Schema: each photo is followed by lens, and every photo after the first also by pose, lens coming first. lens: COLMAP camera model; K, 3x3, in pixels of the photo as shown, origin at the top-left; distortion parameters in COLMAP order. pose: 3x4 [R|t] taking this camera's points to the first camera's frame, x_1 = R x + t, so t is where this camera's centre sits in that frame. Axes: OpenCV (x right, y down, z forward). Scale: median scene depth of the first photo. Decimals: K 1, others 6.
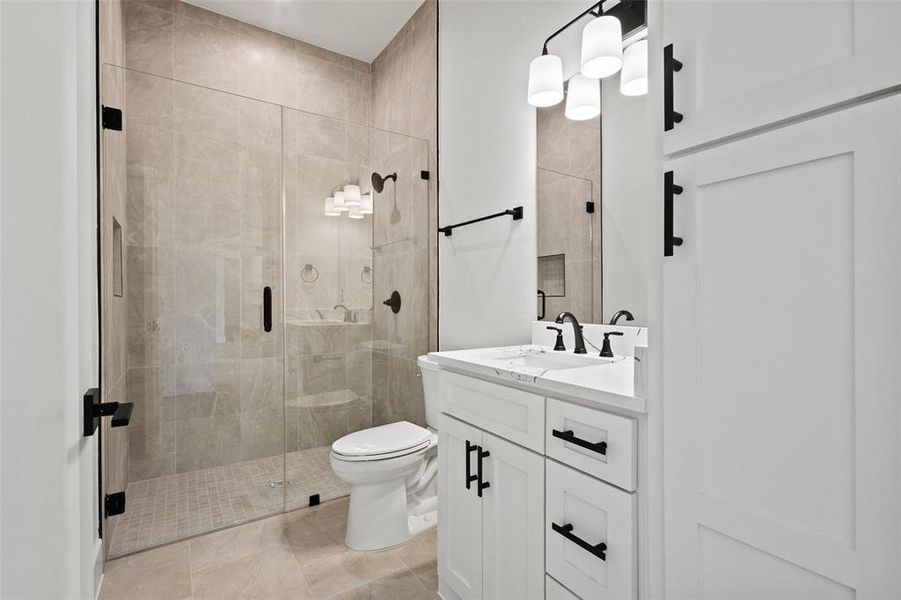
lens RADIAL K [[412.6, 0, 450.5], [0, 412.6, 300.0], [0, 0, 1]] dist [0.004097, 0.000525]
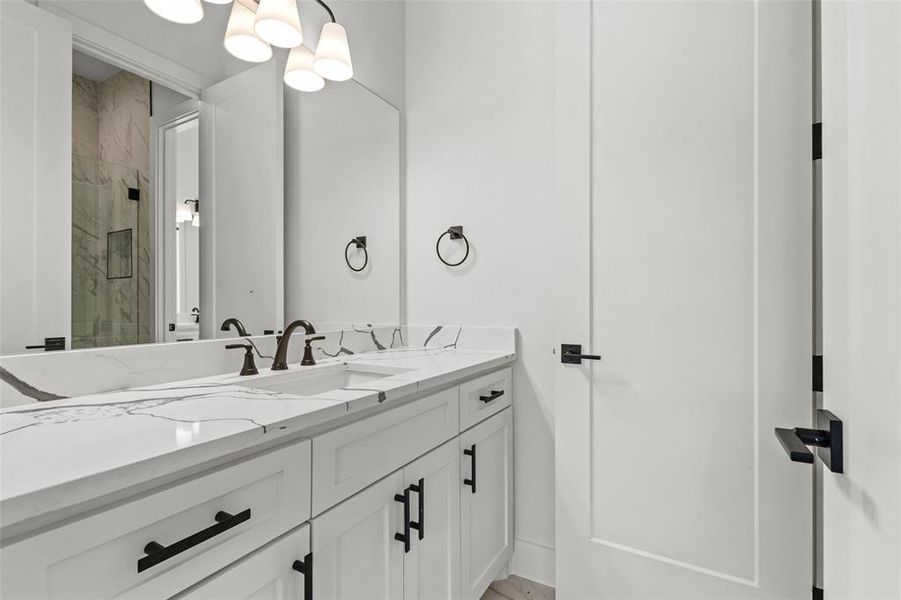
lens RADIAL K [[412.6, 0, 450.5], [0, 412.6, 300.0], [0, 0, 1]] dist [0.004097, 0.000525]
pose [[-0.418479, 0.007469, 0.908196, -0.606092], [0.005566, 0.999968, -0.005659, -0.002603], [-0.908209, 0.002687, -0.418508, 1.097395]]
